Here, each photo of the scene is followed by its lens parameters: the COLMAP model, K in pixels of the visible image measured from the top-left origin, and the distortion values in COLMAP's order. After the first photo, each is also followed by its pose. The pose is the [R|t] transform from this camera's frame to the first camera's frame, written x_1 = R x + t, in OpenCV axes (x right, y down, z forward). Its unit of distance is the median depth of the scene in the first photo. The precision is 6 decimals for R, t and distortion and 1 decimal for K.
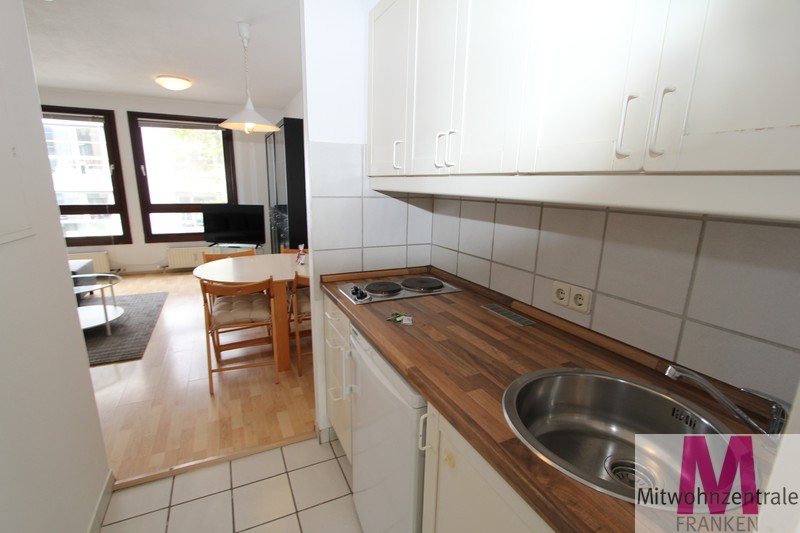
lens RADIAL K [[368.7, 0, 399.4], [0, 368.7, 271.4], [0, 0, 1]] dist [-0.020358, 0.000242]
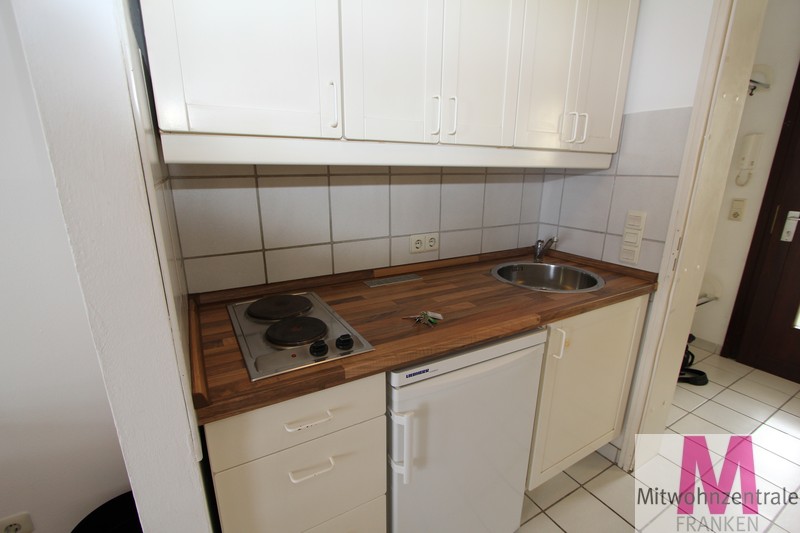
lens RADIAL K [[368.7, 0, 399.4], [0, 368.7, 271.4], [0, 0, 1]] dist [-0.020358, 0.000242]
pose [[-0.067943, -0.297149, 0.952411, -0.322422], [0.222440, 0.926076, 0.304801, -0.102866], [-0.972576, 0.232563, 0.003177, 0.444385]]
